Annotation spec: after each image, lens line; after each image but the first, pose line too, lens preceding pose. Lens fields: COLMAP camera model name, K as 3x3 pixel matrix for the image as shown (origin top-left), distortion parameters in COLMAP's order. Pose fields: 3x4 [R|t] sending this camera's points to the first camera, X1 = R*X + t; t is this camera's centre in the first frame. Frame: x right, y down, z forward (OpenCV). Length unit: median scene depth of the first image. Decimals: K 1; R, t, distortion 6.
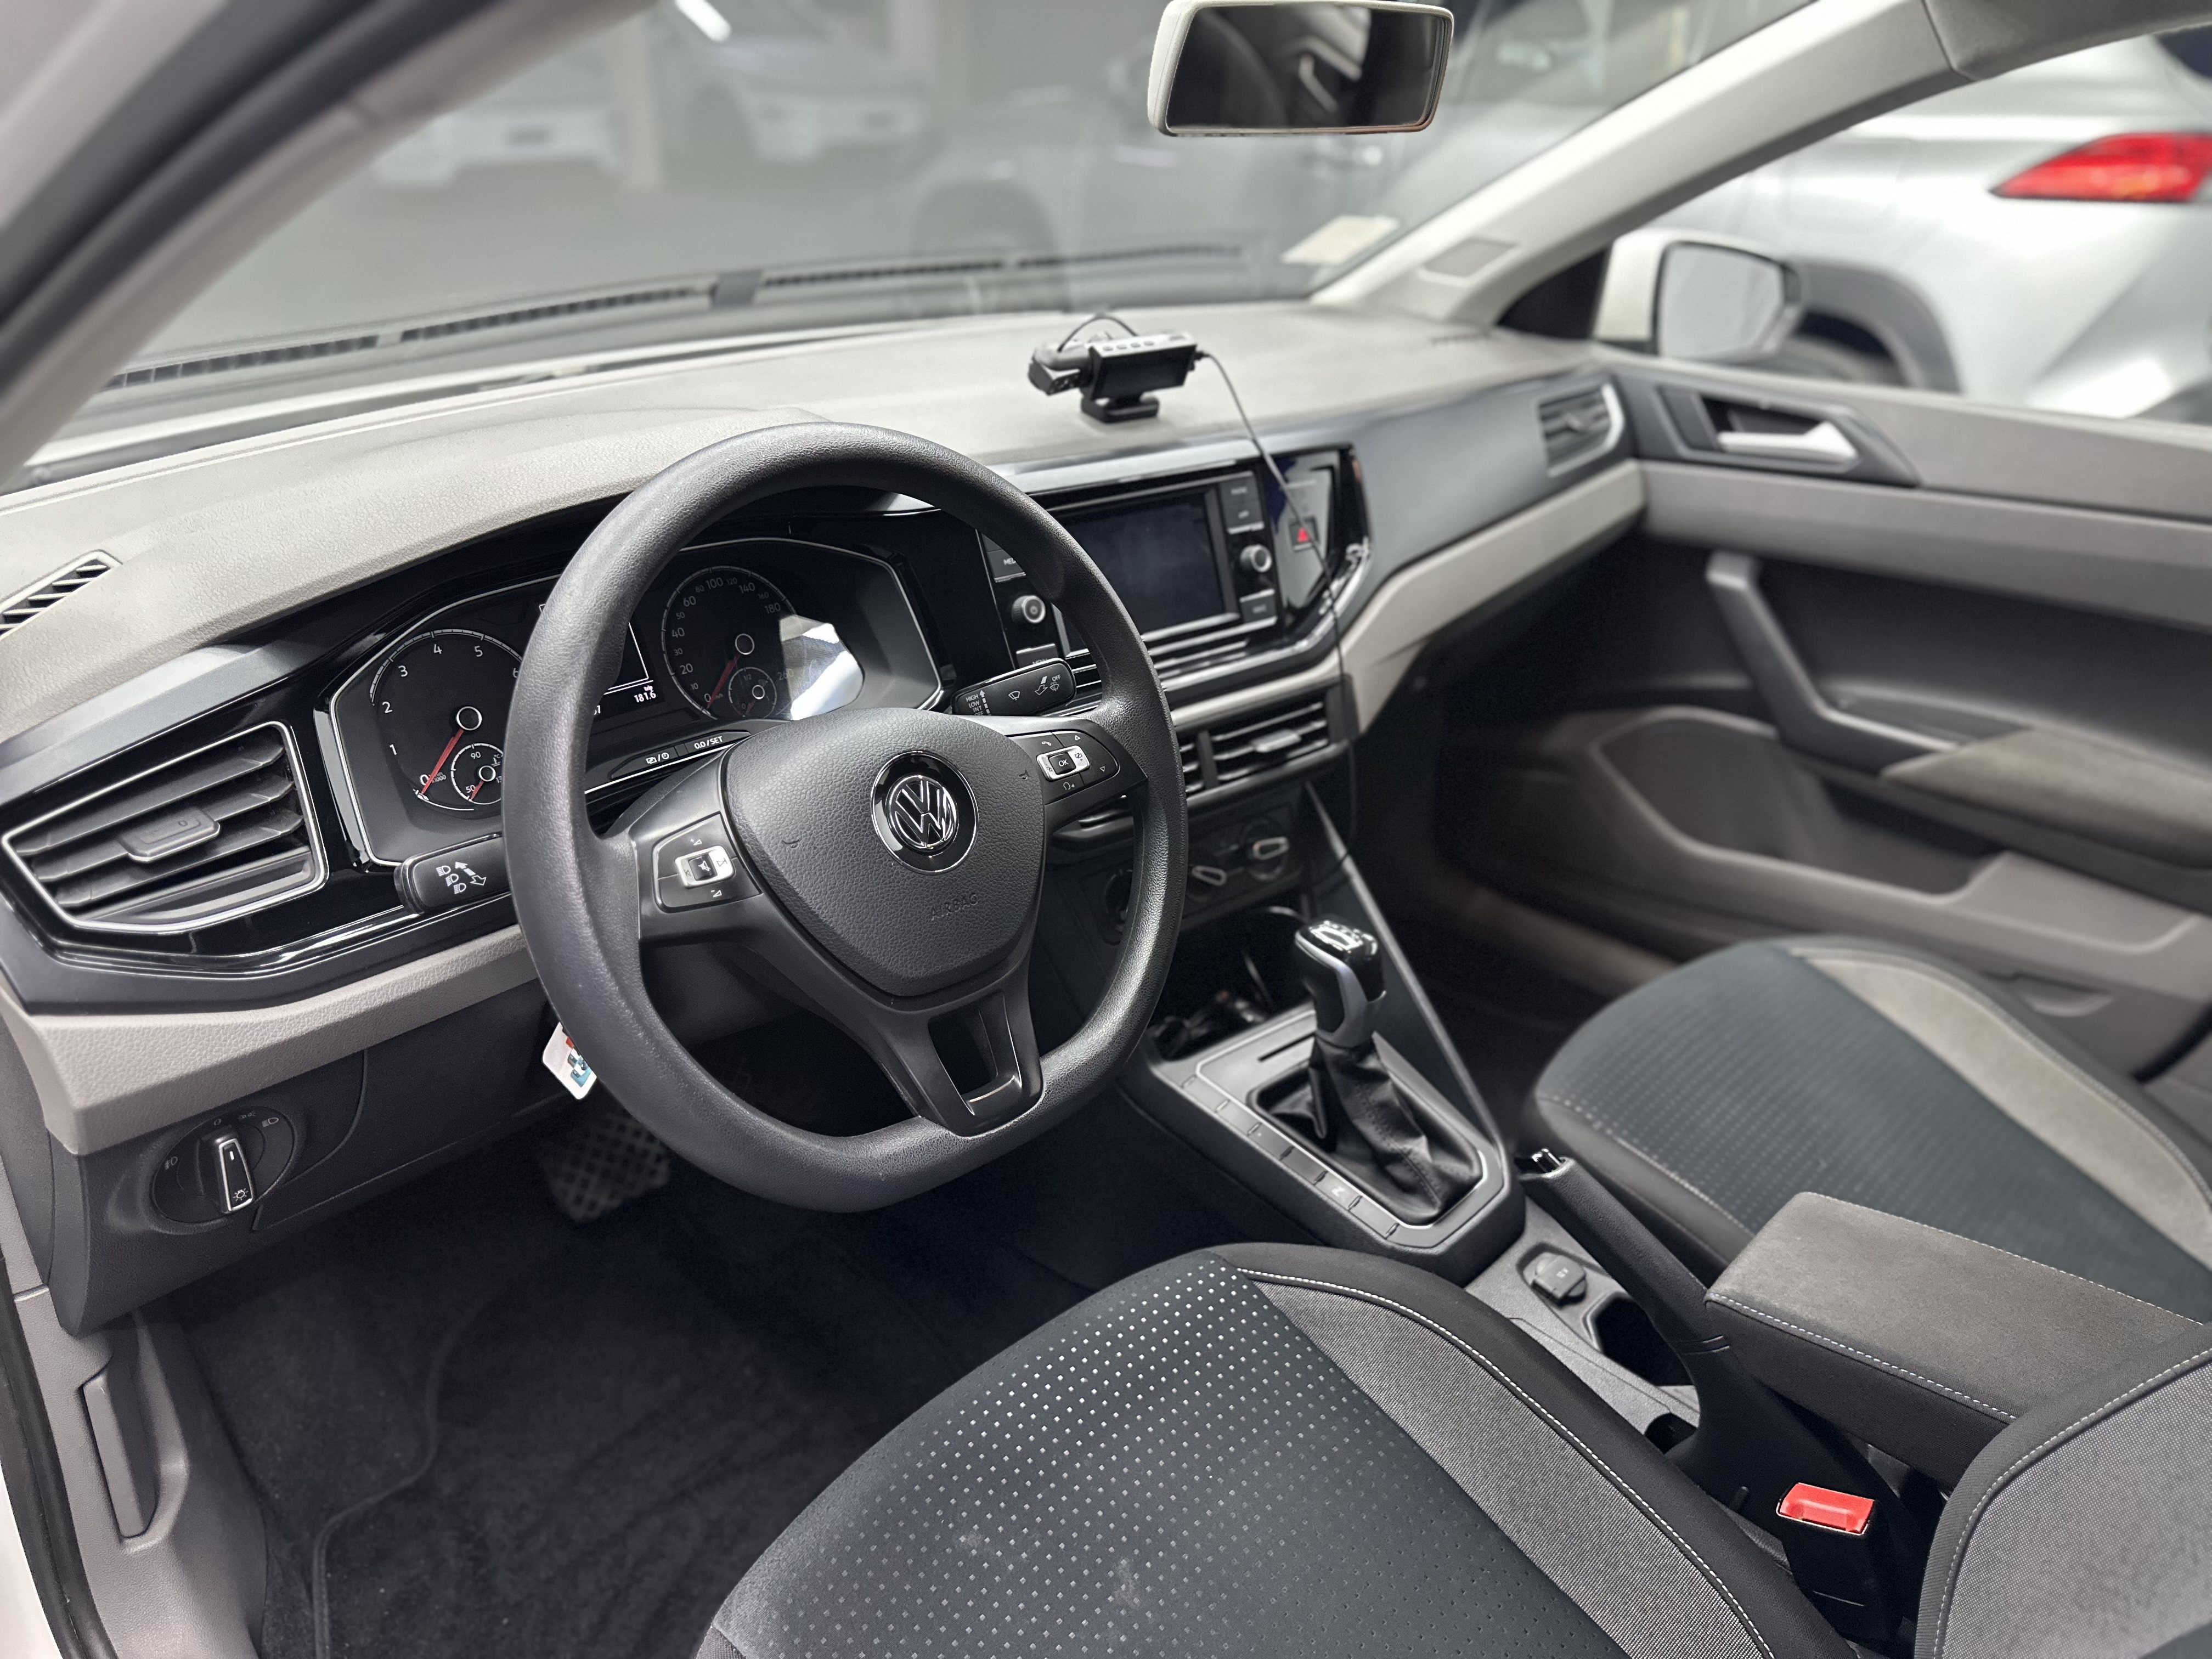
lens RADIAL K [[1544.0, 0, 1116.9], [0, 1544.0, 788.9], [0, 0, 1]] dist [0.041151, -0.042731]
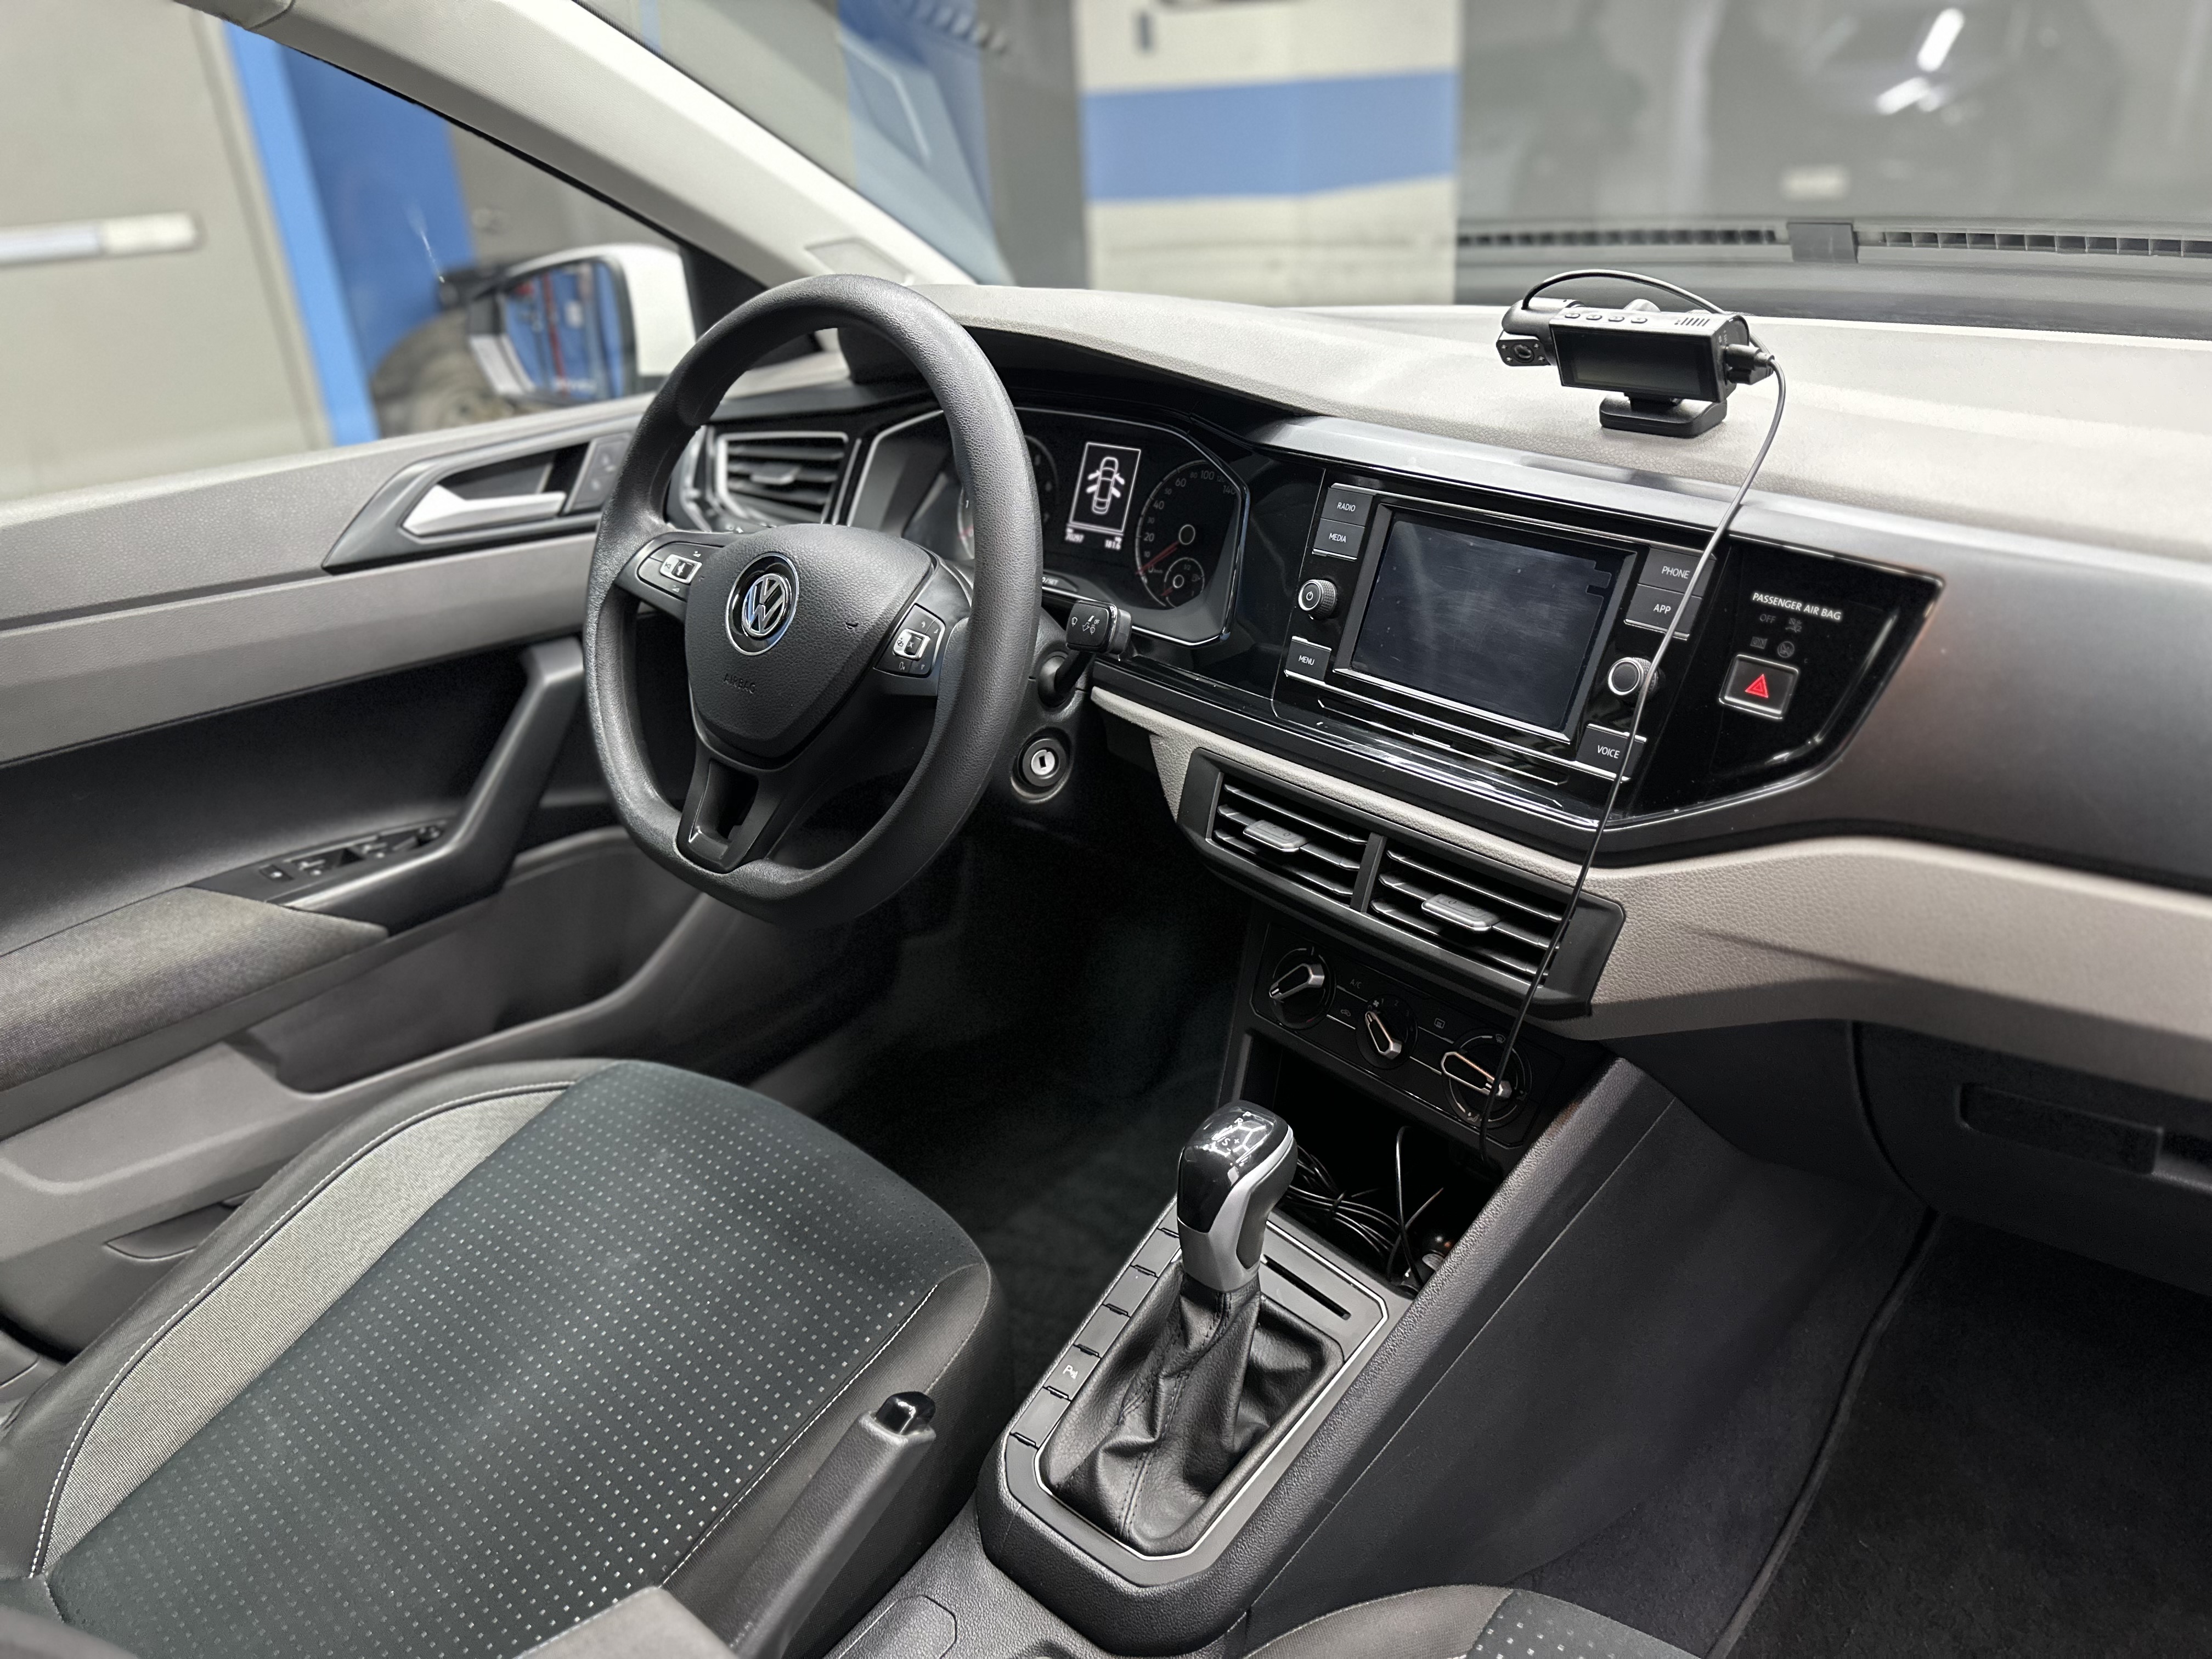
lens RADIAL K [[1544.0, 0, 1116.9], [0, 1544.0, 788.9], [0, 0, 1]] dist [0.041151, -0.042731]
pose [[0.054939, 0.386508, -0.920648, 0.620935], [-0.384855, 0.858996, 0.337658, -0.221460], [0.921340, 0.335765, 0.195942, 0.637583]]
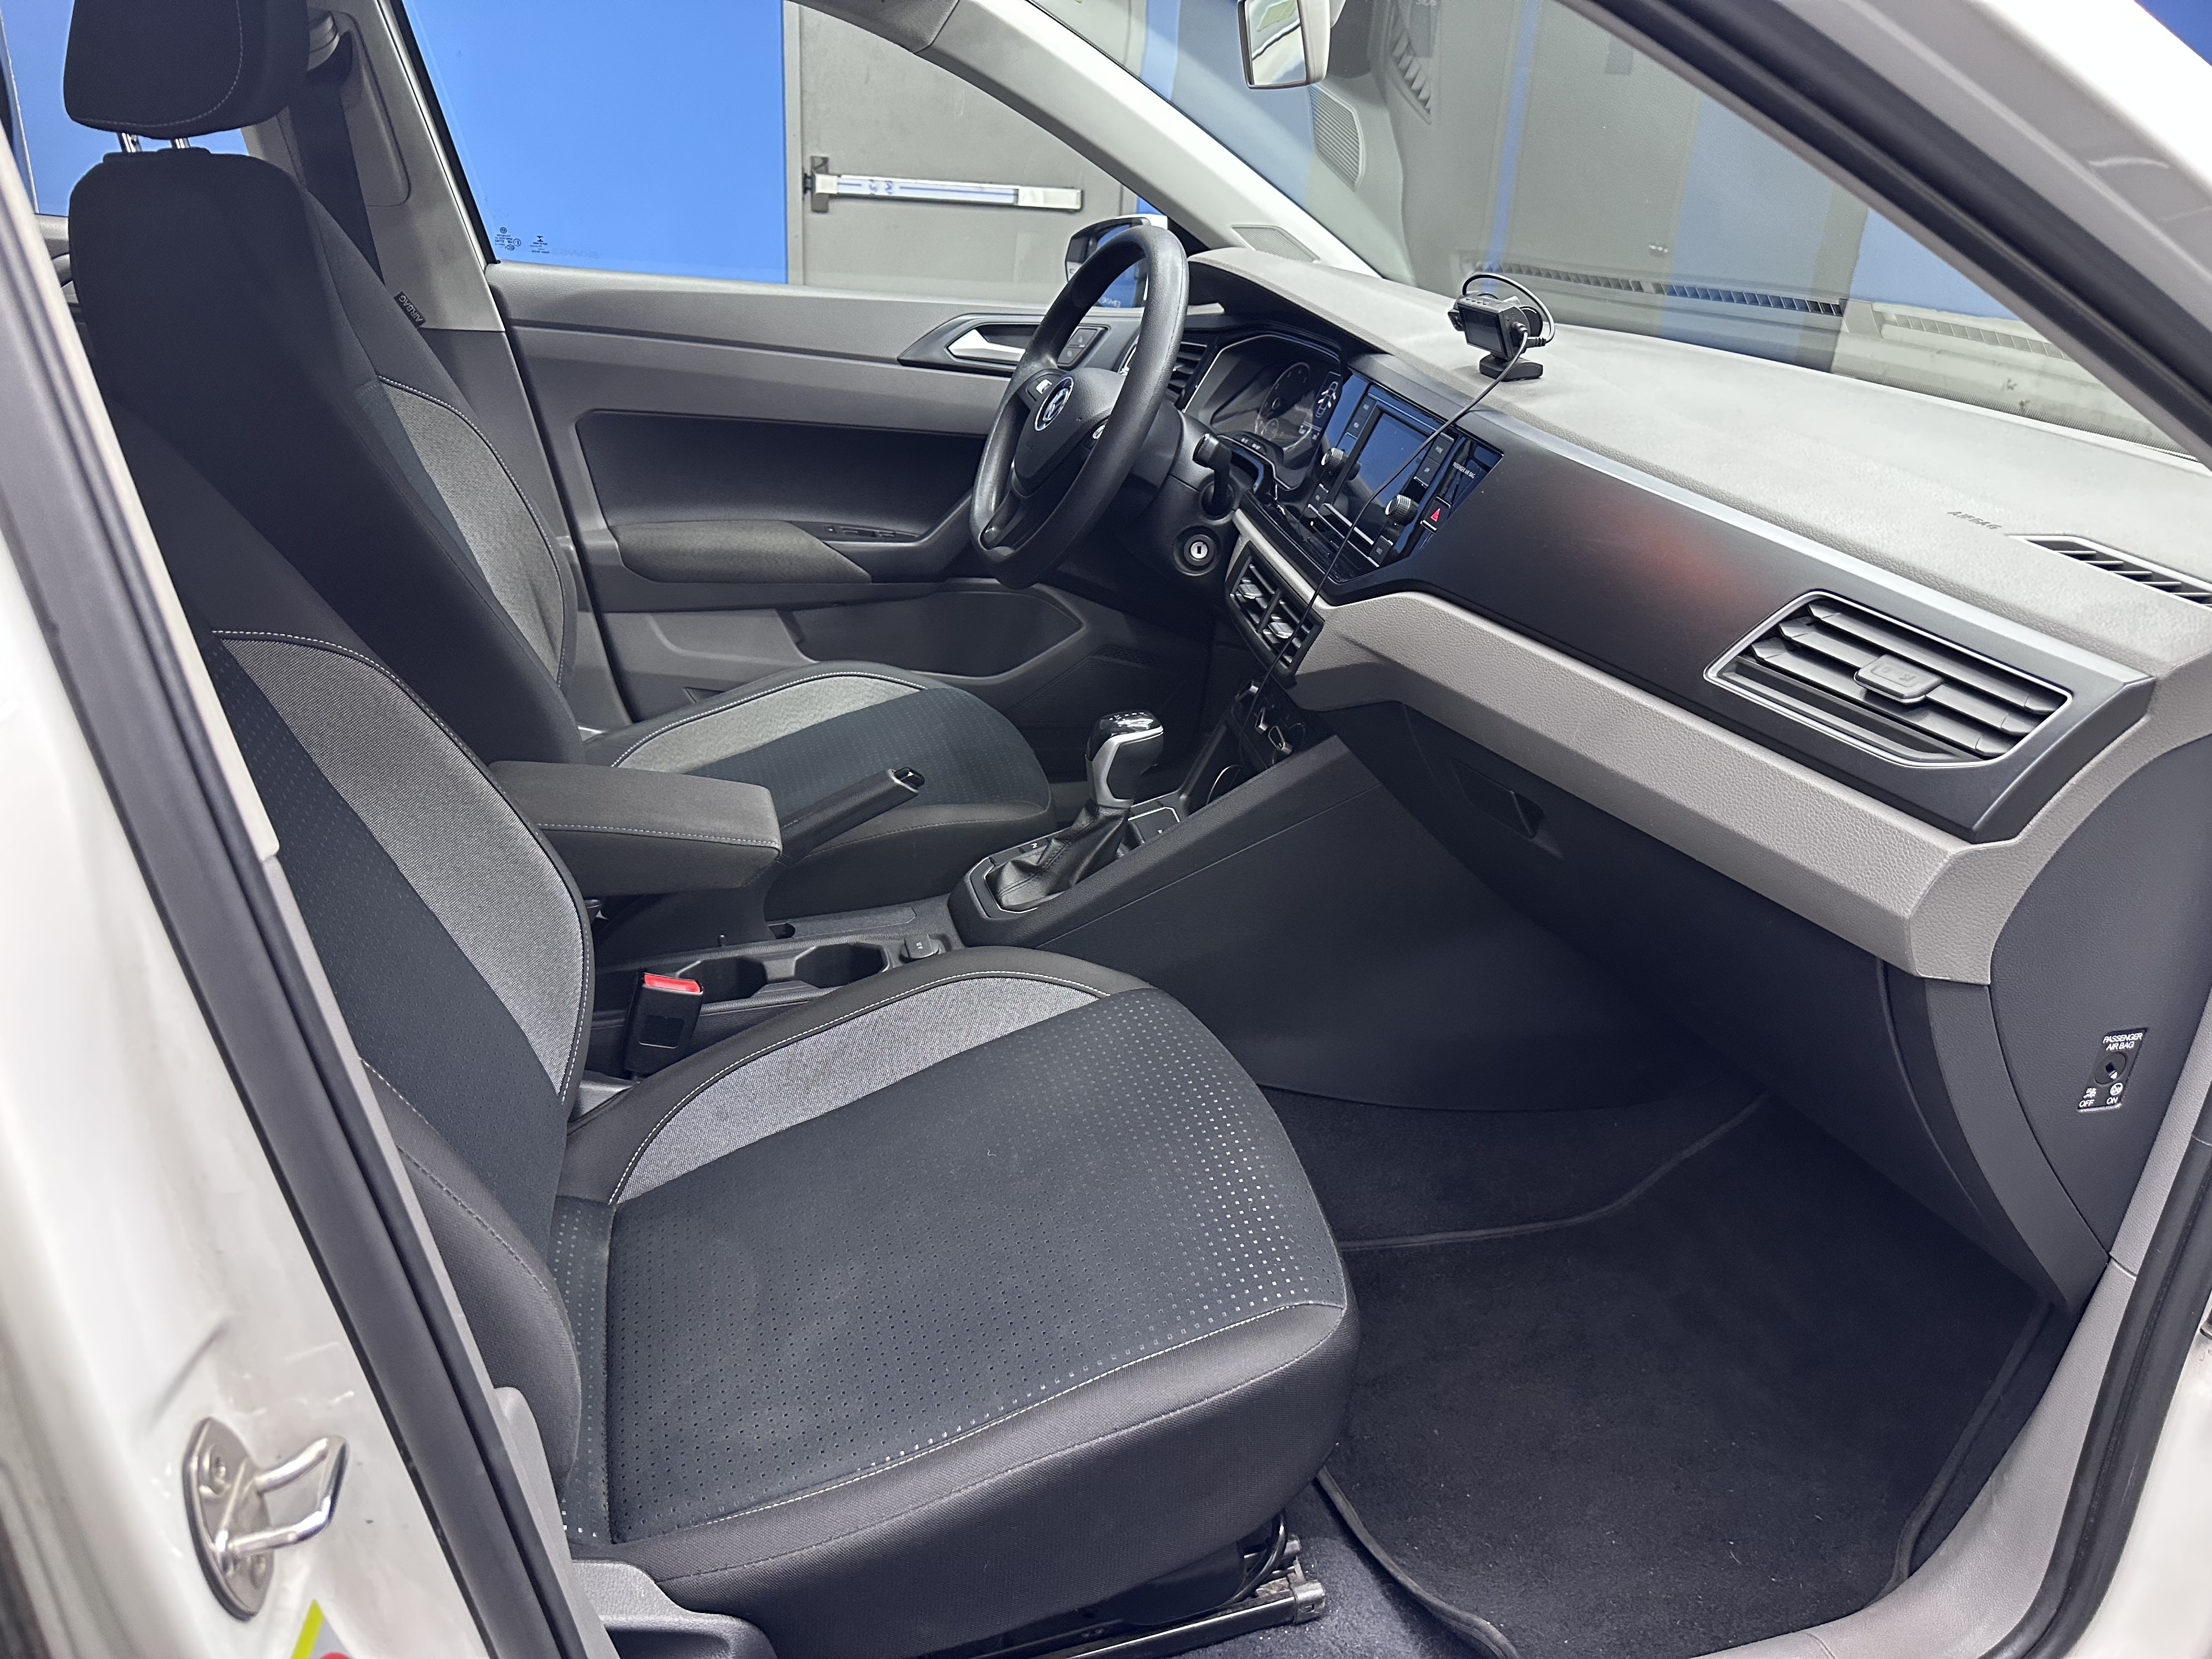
lens RADIAL K [[1544.0, 0, 1116.9], [0, 1544.0, 788.9], [0, 0, 1]] dist [0.041151, -0.042731]
pose [[-0.476899, 0.287197, -0.830714, 1.011327], [-0.447862, 0.733821, 0.510810, -0.418849], [0.756298, 0.615650, -0.221334, 1.101367]]
